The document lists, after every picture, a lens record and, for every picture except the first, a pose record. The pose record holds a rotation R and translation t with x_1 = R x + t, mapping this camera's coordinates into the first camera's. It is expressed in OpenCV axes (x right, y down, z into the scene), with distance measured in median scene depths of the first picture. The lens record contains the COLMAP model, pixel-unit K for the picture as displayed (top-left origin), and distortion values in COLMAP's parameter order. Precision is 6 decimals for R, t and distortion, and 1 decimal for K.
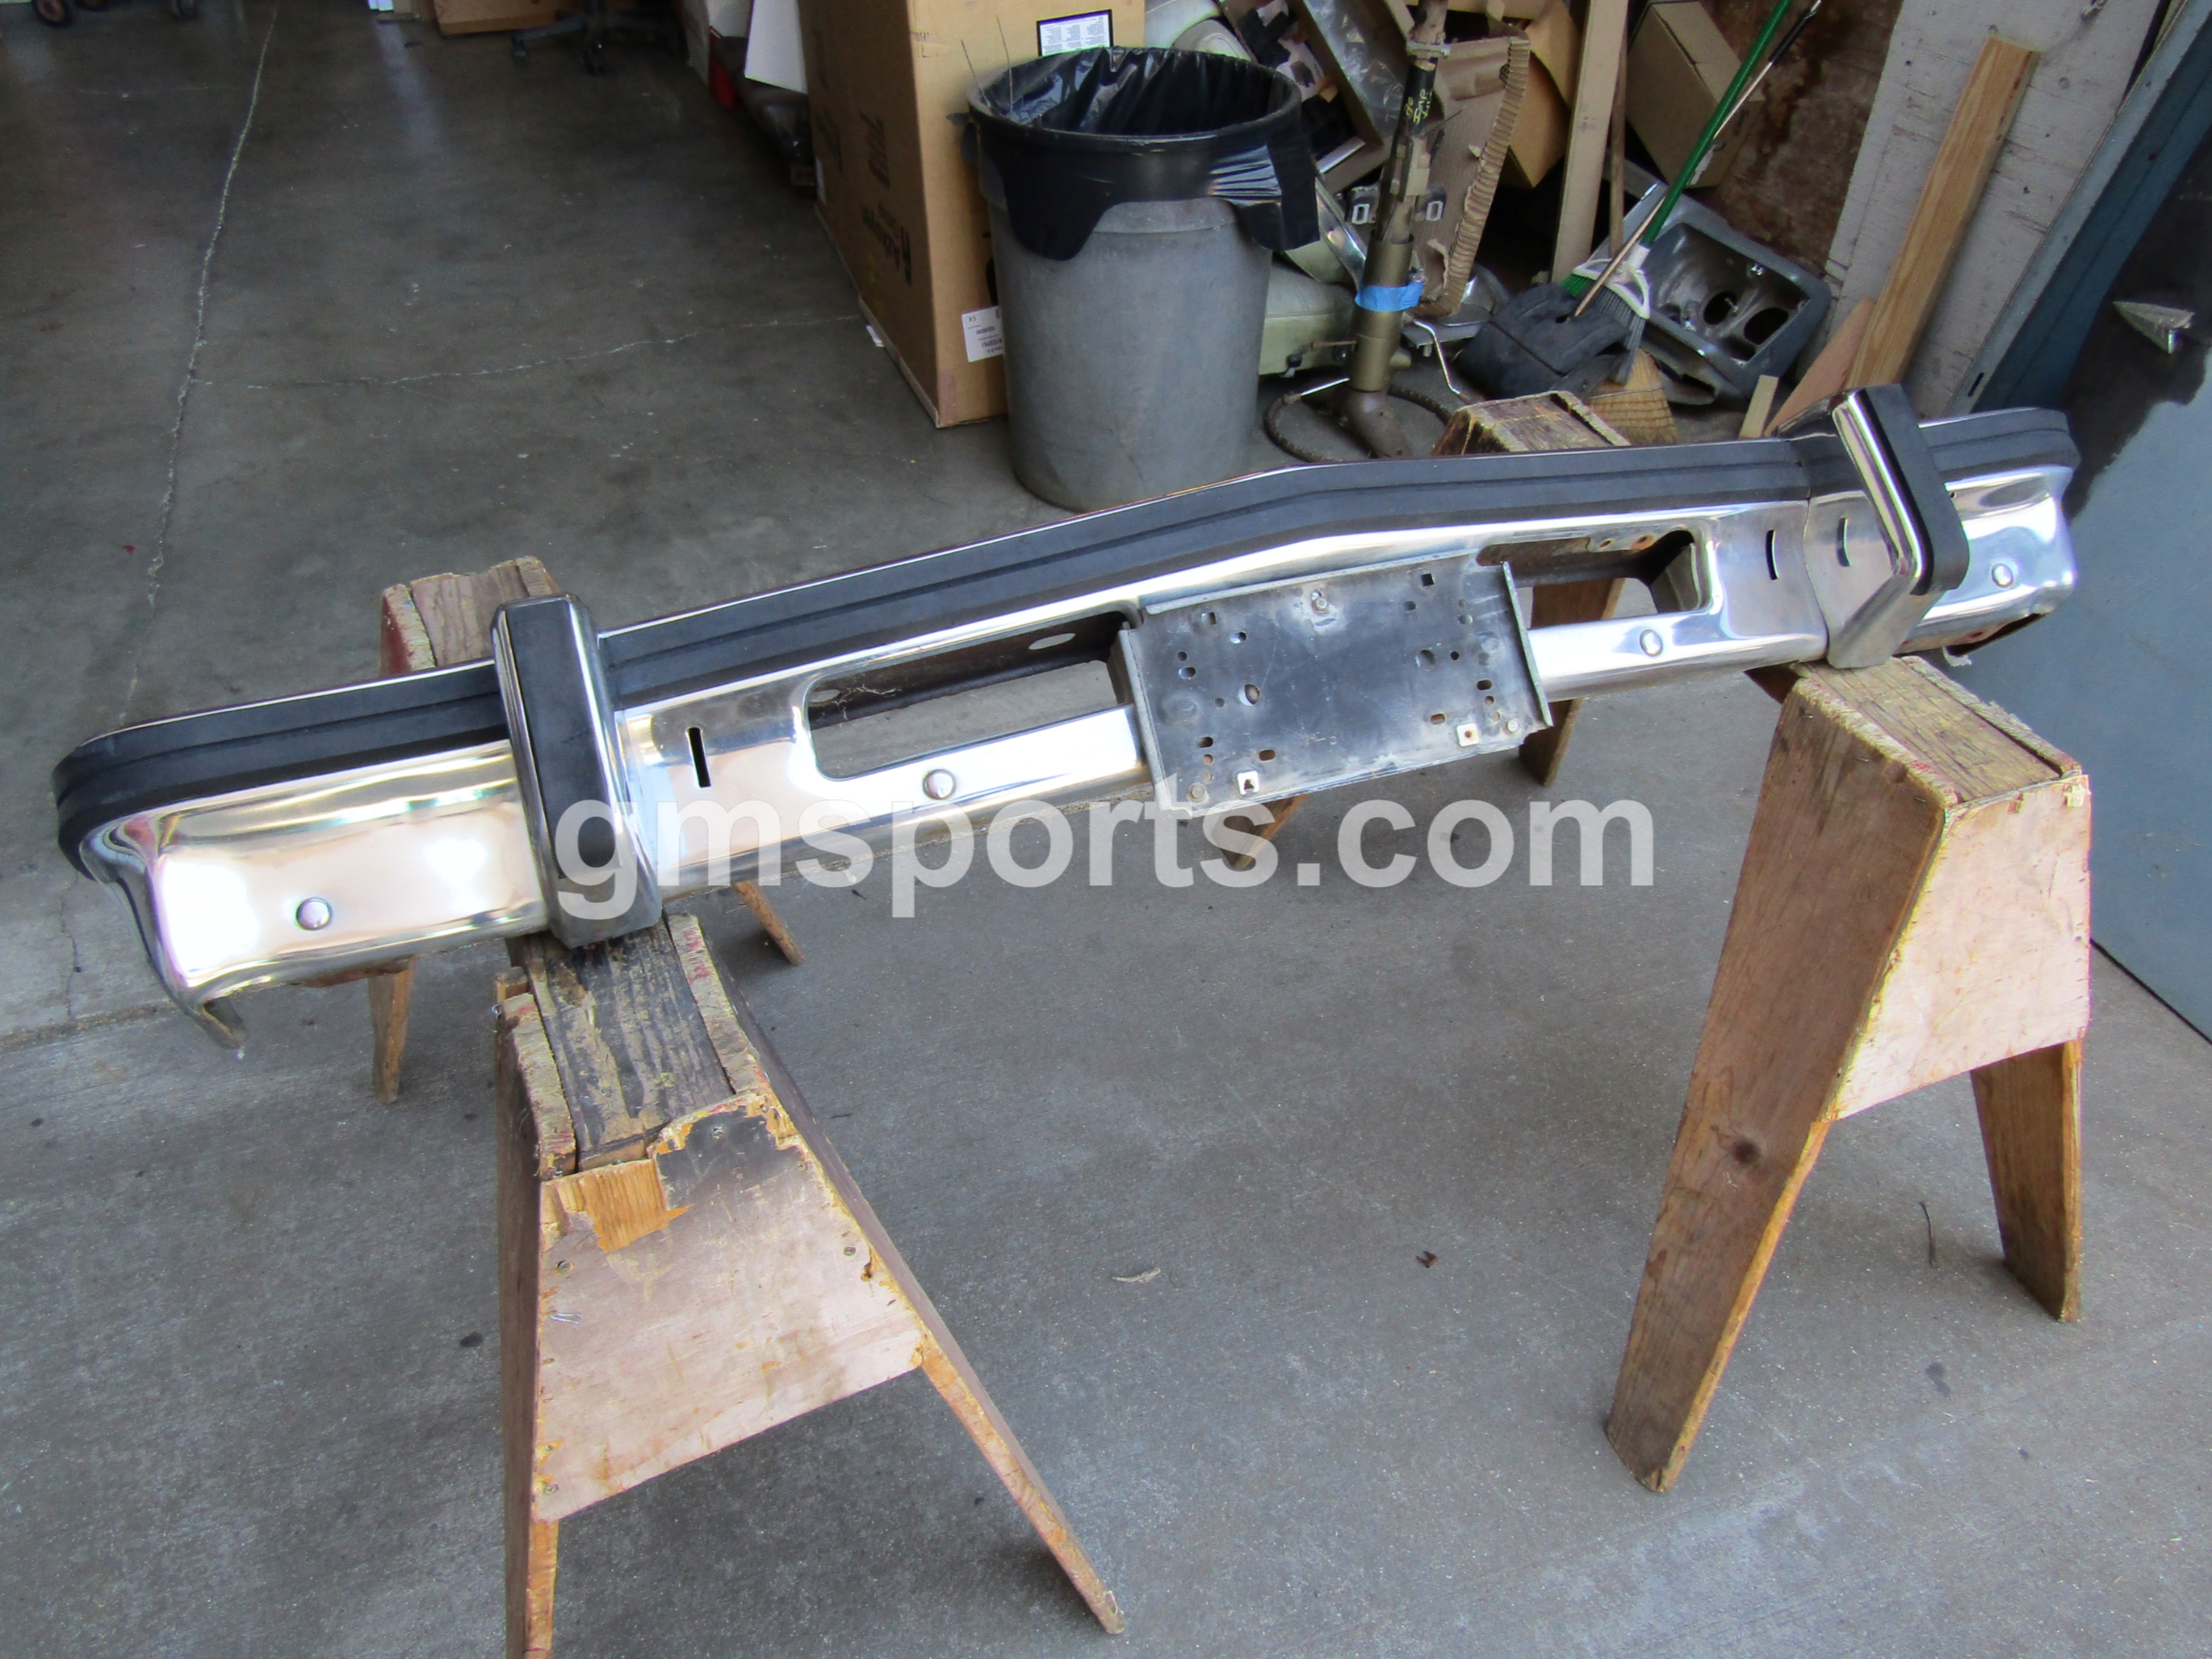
lens RADIAL K [[1563.8, 0, 1119.5], [0, 1563.8, 821.9], [0, 0, 1]] dist [-0.007412, -0.002340]
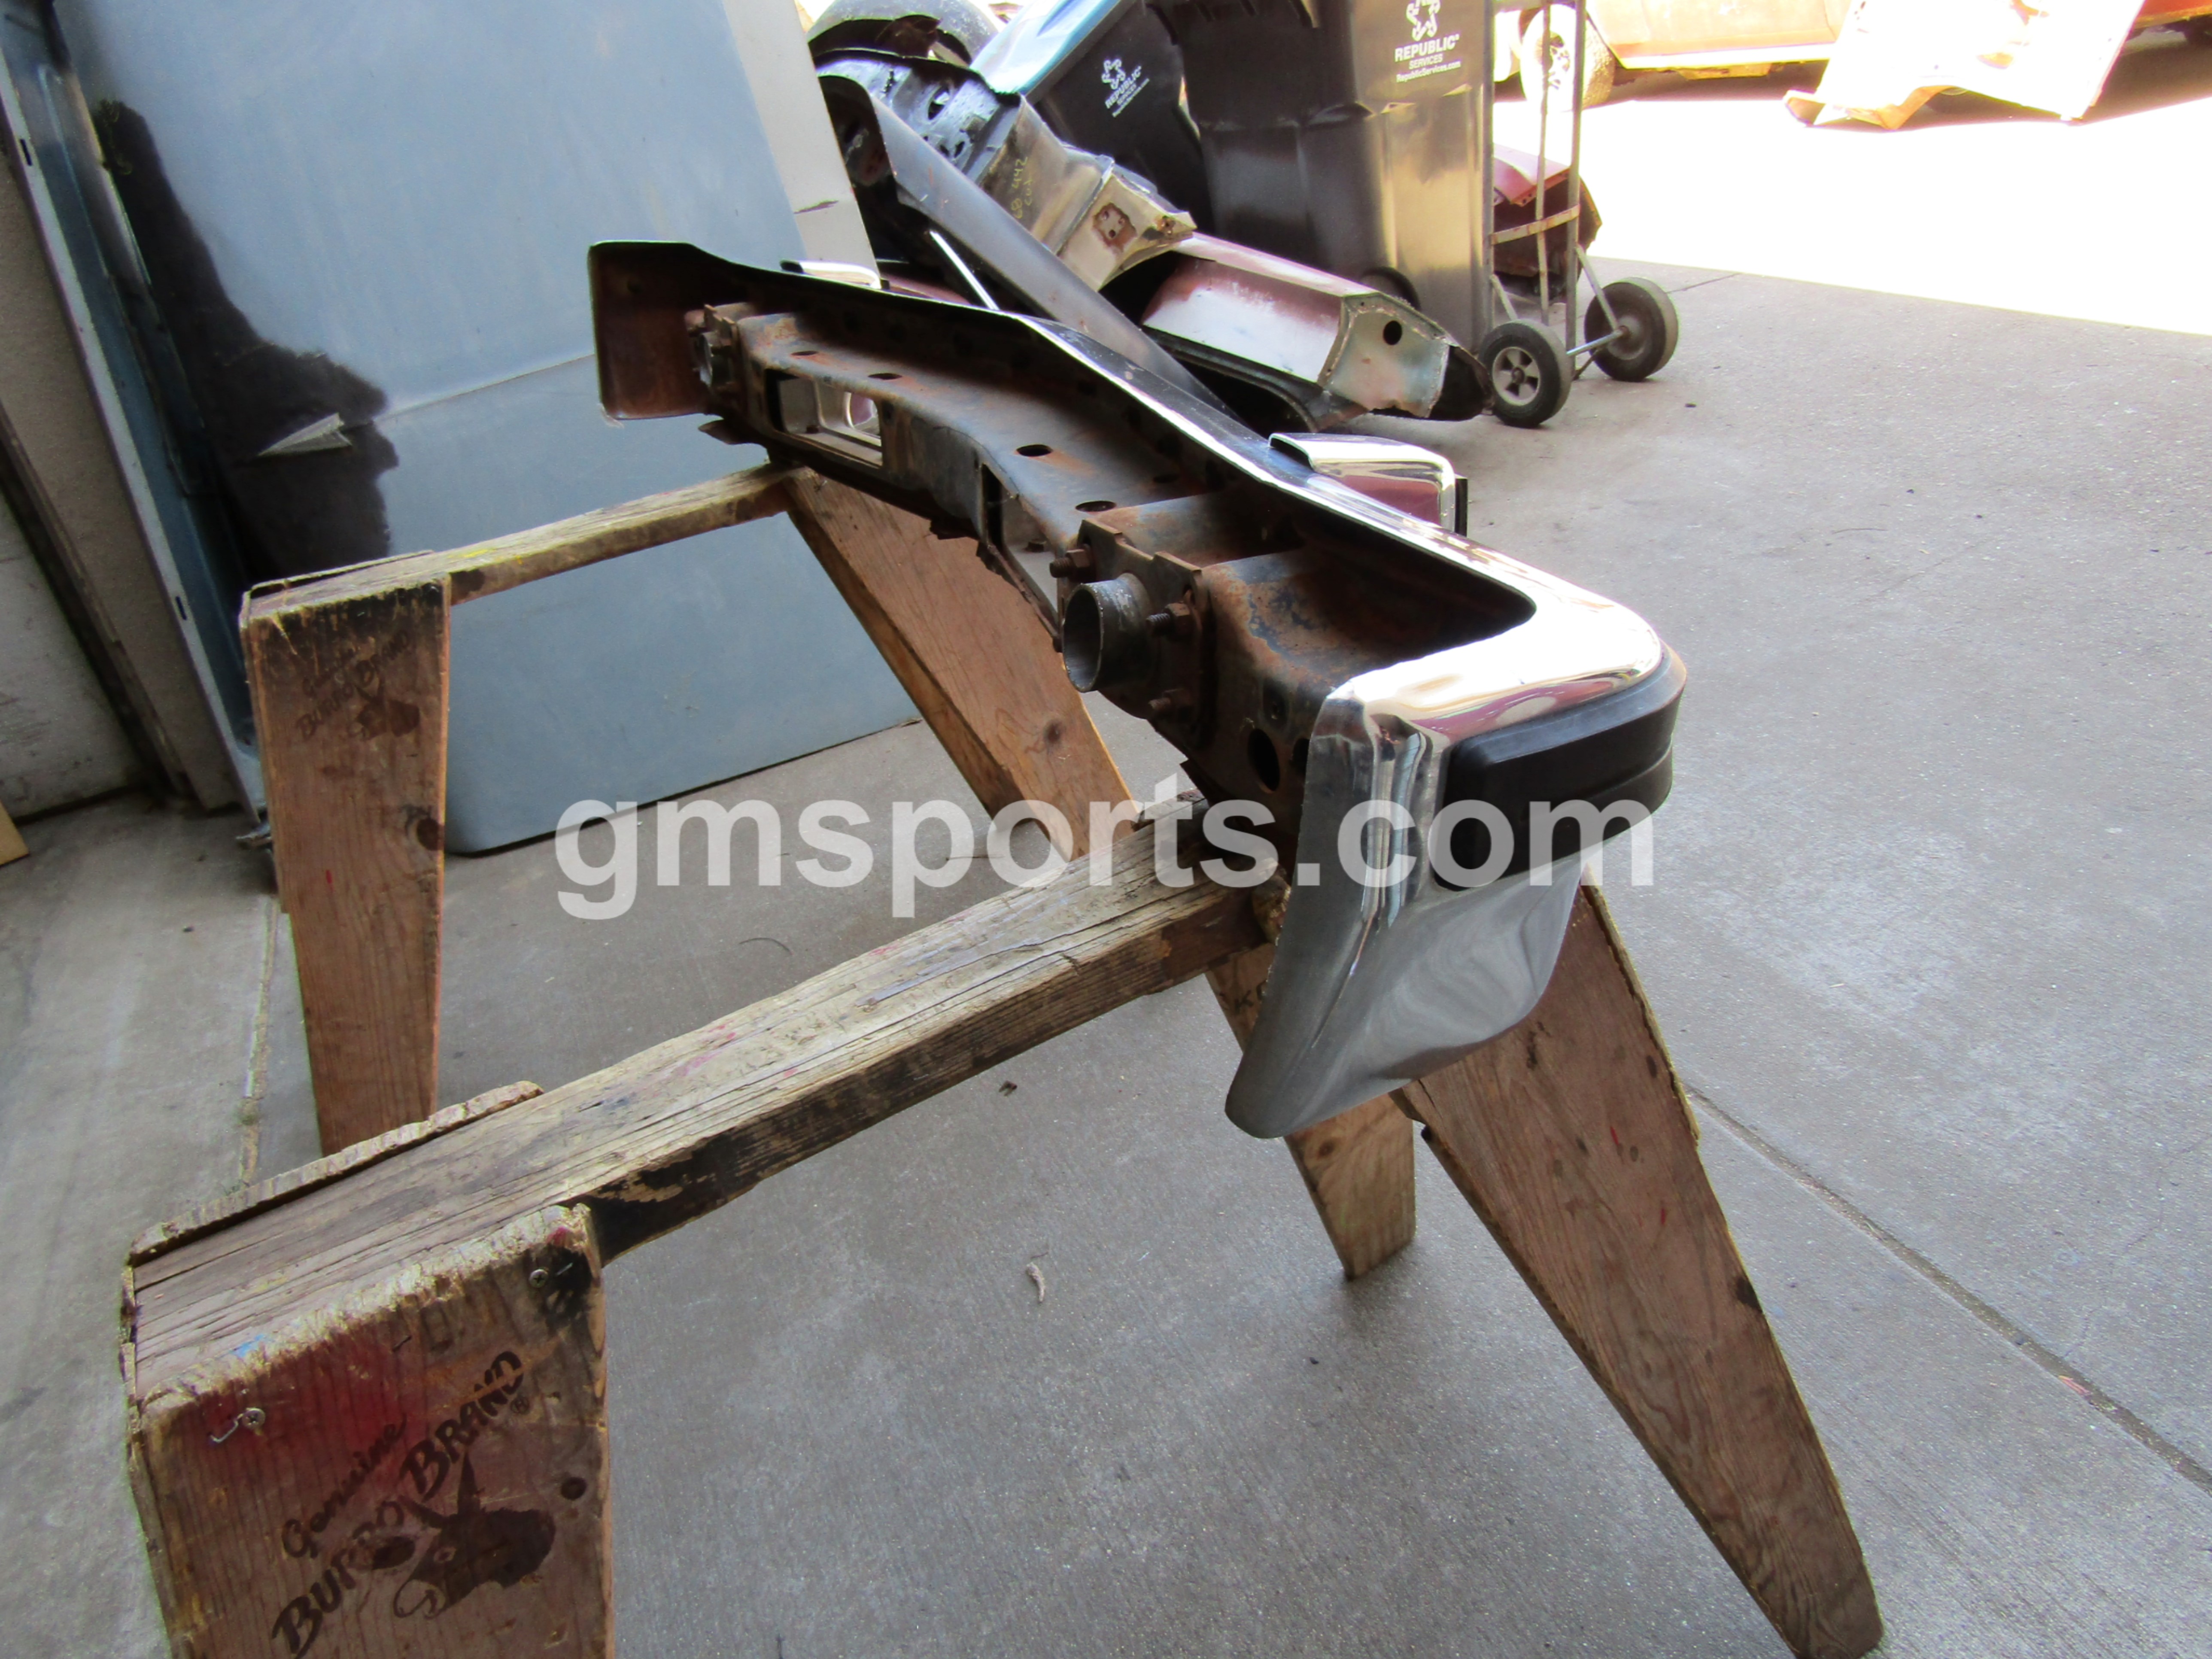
lens RADIAL K [[1548.0, 0, 1088.7], [0, 1548.0, 816.4], [0, 0, 1]] dist [-0.002705, 0.004632]
pose [[-0.062239, -0.474099, 0.878269, -0.629327], [0.754579, 0.553609, 0.352318, -0.149742], [-0.653251, 0.684651, 0.323289, 0.466954]]
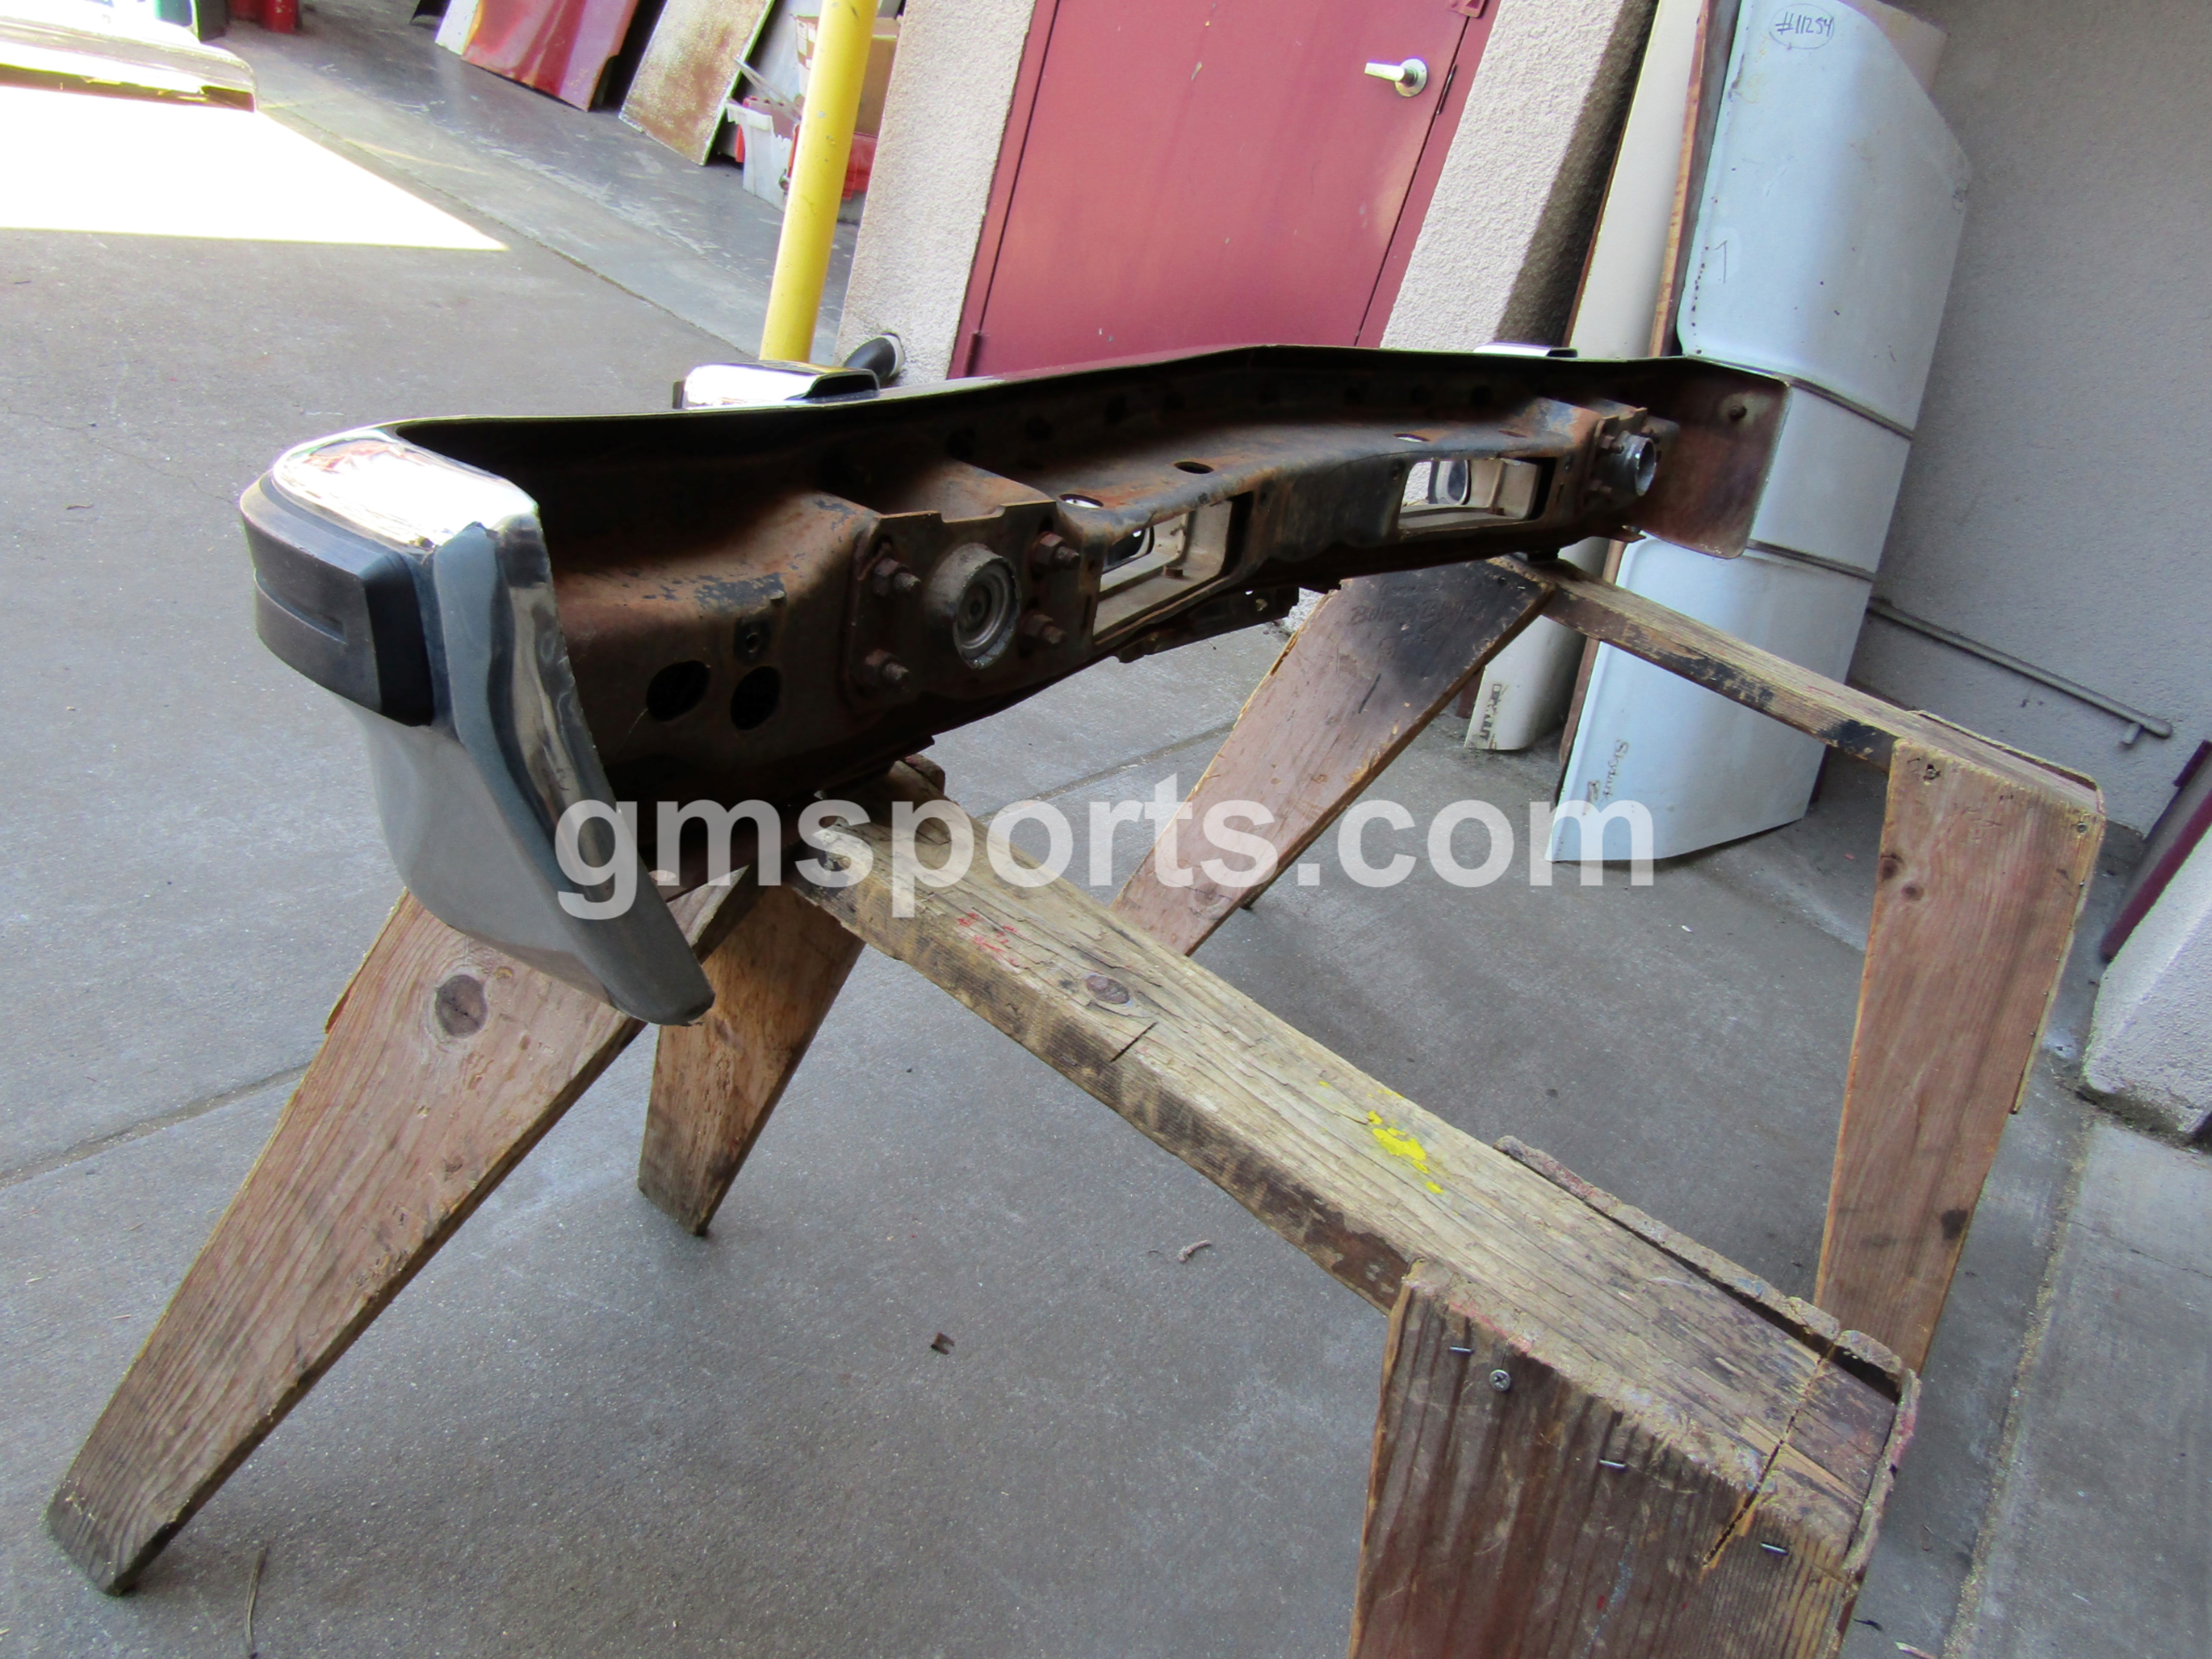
lens RADIAL K [[1600.9, 0, 1104.8], [0, 1600.9, 824.1], [0, 0, 1]] dist [-0.003286, 0.000903]
pose [[-0.796683, 0.056417, -0.601759, 0.600509], [-0.560104, 0.305211, 0.770149, -0.492380], [0.227113, 0.950612, -0.211557, 0.896354]]
